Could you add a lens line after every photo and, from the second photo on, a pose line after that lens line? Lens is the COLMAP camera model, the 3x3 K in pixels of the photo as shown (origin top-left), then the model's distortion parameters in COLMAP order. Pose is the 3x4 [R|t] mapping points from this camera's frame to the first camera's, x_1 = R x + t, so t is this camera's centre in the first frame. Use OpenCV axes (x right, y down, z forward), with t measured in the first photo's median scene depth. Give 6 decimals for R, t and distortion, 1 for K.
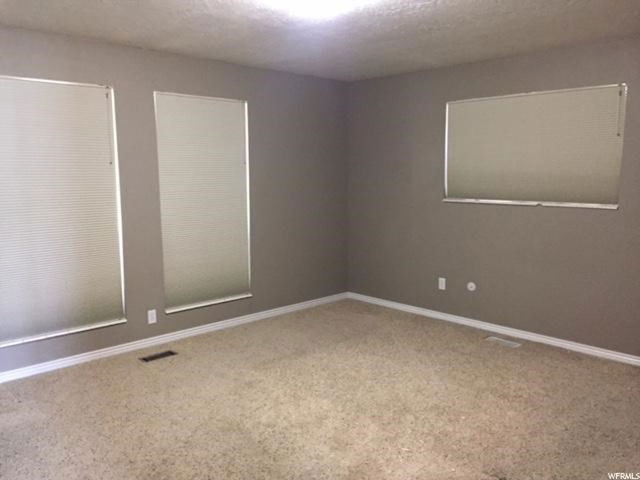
lens RADIAL K [[540.9, 0, 320.0], [0, 540.9, 240.0], [0, 0, 1]] dist [-0.010711, -0.014714]
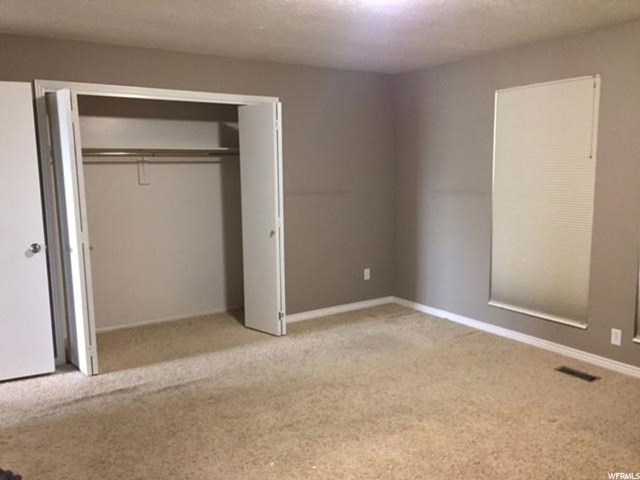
lens RADIAL K [[540.9, 0, 320.0], [0, 540.9, 240.0], [0, 0, 1]] dist [-0.010711, -0.014714]
pose [[-0.175246, 0.142969, -0.974089, 0.622759], [-0.122496, 0.978546, 0.165661, -0.098735], [0.976874, 0.148353, -0.153973, 0.699978]]
